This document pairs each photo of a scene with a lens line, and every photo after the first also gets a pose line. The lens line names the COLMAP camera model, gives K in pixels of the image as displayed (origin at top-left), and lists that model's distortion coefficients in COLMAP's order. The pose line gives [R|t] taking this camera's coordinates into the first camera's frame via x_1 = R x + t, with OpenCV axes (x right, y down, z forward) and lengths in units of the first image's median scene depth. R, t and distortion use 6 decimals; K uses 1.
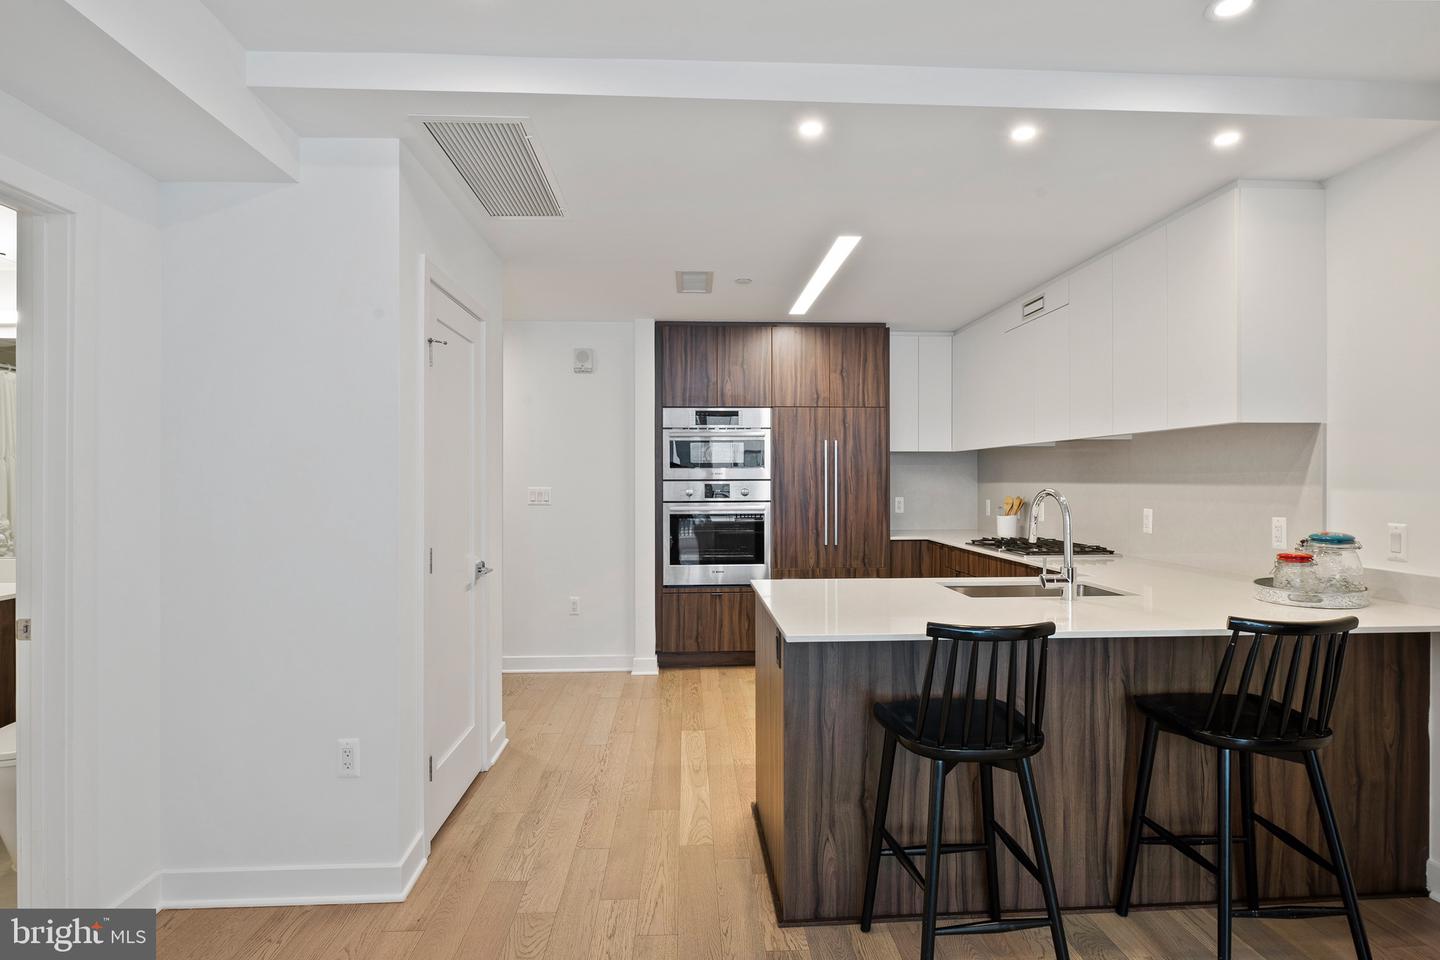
lens RADIAL K [[730.9, 0, 720.0], [0, 730.9, 479.9], [0, 0, 1]] dist [0.002144, 0.000113]
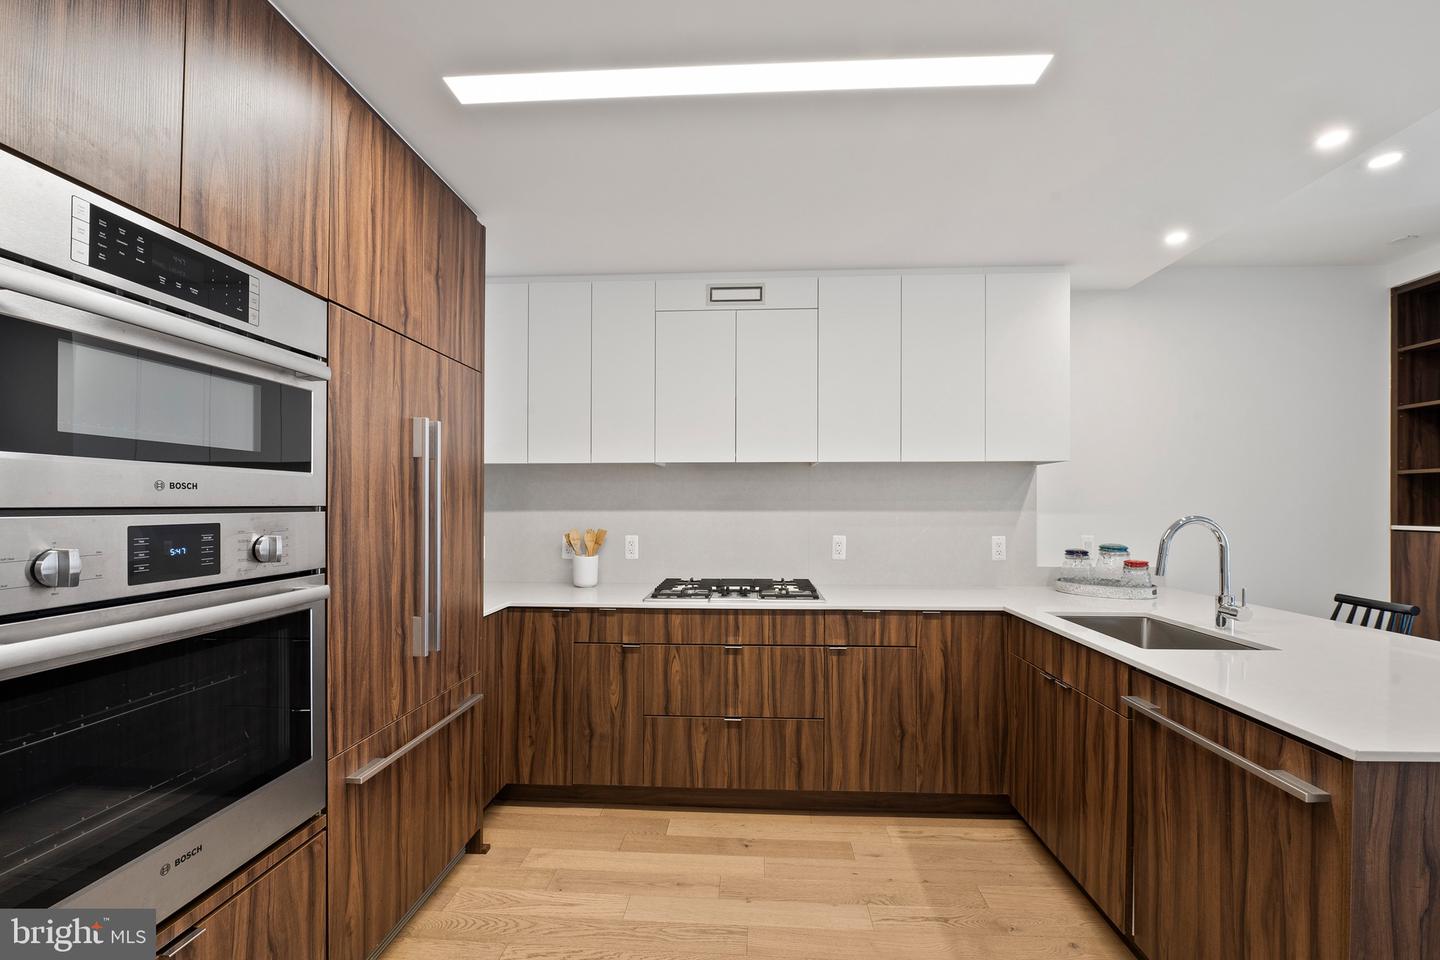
lens RADIAL K [[602.2, 0, 728.5], [0, 602.2, 503.8], [0, 0, 1]] dist [-0.004000, -0.000356]
pose [[0.102020, 0.003529, 0.994776, -0.195547], [-0.000023, 0.999994, -0.003545, -0.001368], [-0.994782, 0.000338, 0.102020, 0.782593]]
